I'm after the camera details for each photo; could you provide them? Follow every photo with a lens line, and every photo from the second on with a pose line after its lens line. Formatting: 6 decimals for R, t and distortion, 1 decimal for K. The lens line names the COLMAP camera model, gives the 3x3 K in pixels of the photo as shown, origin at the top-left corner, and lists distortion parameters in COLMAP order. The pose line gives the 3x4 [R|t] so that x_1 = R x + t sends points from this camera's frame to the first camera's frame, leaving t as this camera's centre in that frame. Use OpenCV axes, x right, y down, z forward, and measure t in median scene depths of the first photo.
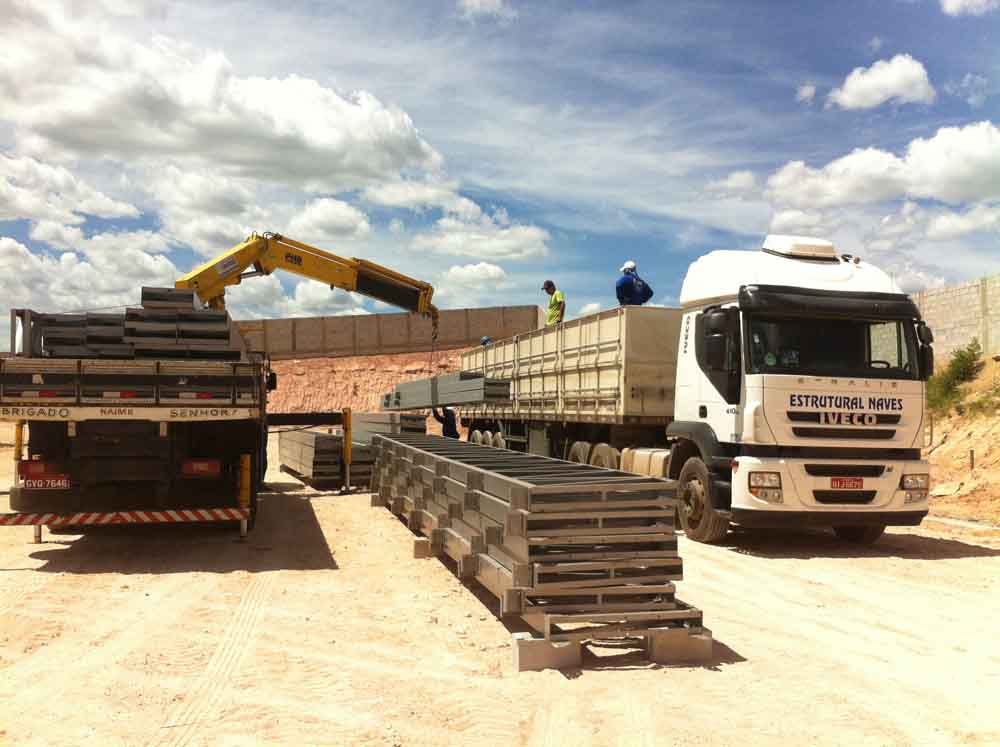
lens RADIAL K [[984.6, 0, 520.0], [0, 984.6, 379.0], [0, 0, 1]] dist [0.105890, -0.377284]
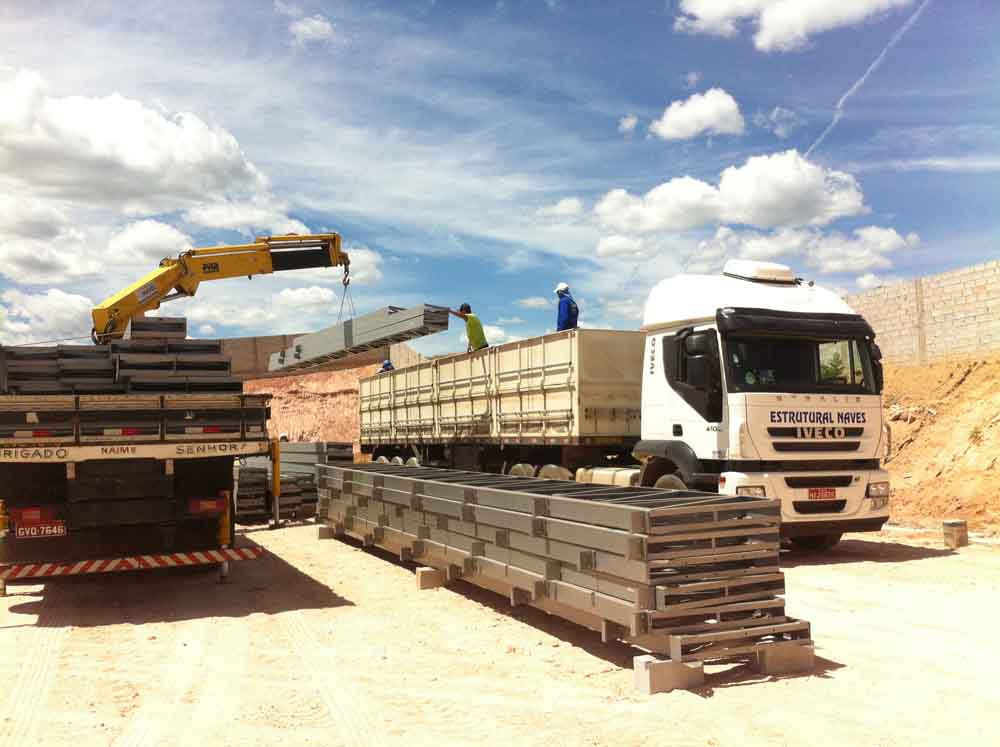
lens RADIAL K [[979.3, 0, 512.8], [0, 979.3, 381.6], [0, 0, 1]] dist [0.116076, -0.407482]
pose [[0.984193, -0.022826, 0.175623, -0.137854], [0.026271, 0.999505, -0.017312, -0.003897], [-0.175141, 0.021652, 0.984305, 0.013767]]
